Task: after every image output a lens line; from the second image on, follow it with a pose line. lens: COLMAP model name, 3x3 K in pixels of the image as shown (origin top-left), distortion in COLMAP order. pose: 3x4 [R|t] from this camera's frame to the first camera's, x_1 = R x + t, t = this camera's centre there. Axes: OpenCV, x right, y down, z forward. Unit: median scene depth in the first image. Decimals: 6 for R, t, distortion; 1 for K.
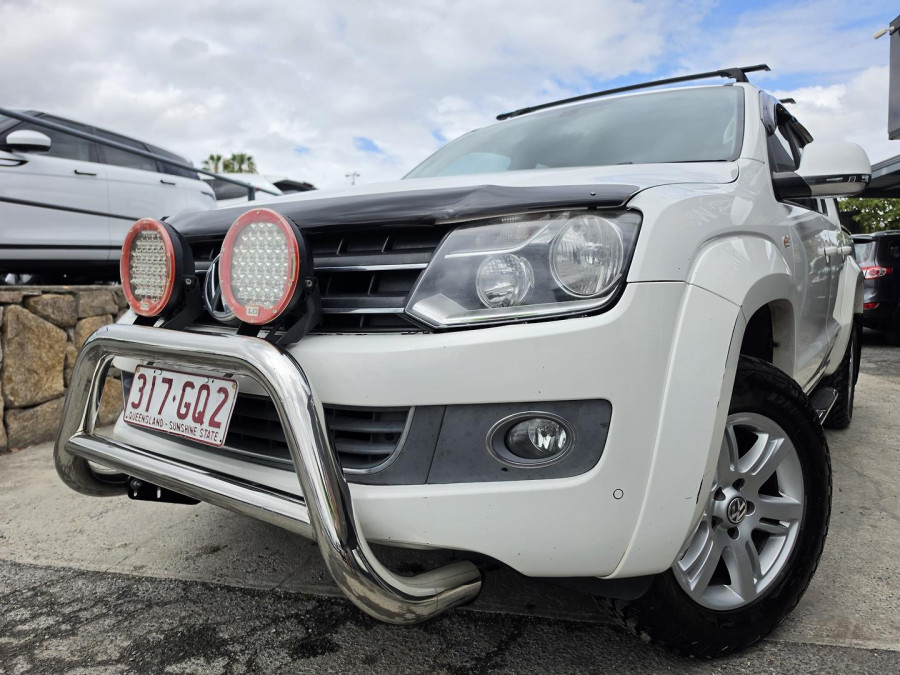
lens RADIAL K [[654.3, 0, 426.6], [0, 654.3, 318.8], [0, 0, 1]] dist [0.007051, 0.003251]
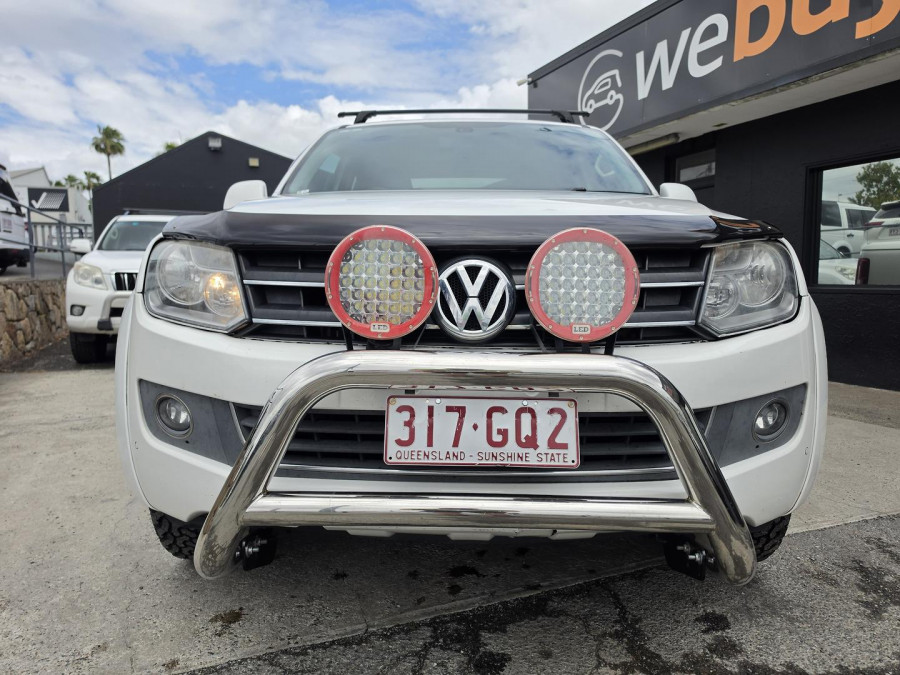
lens RADIAL K [[663.9, 0, 440.9], [0, 663.9, 325.8], [0, 0, 1]] dist [0.013327, 0.007600]
pose [[0.807481, -0.039447, 0.588573, -0.789511], [0.026710, 0.999183, 0.030322, -0.039788], [-0.589288, -0.008764, 0.807875, 0.231499]]
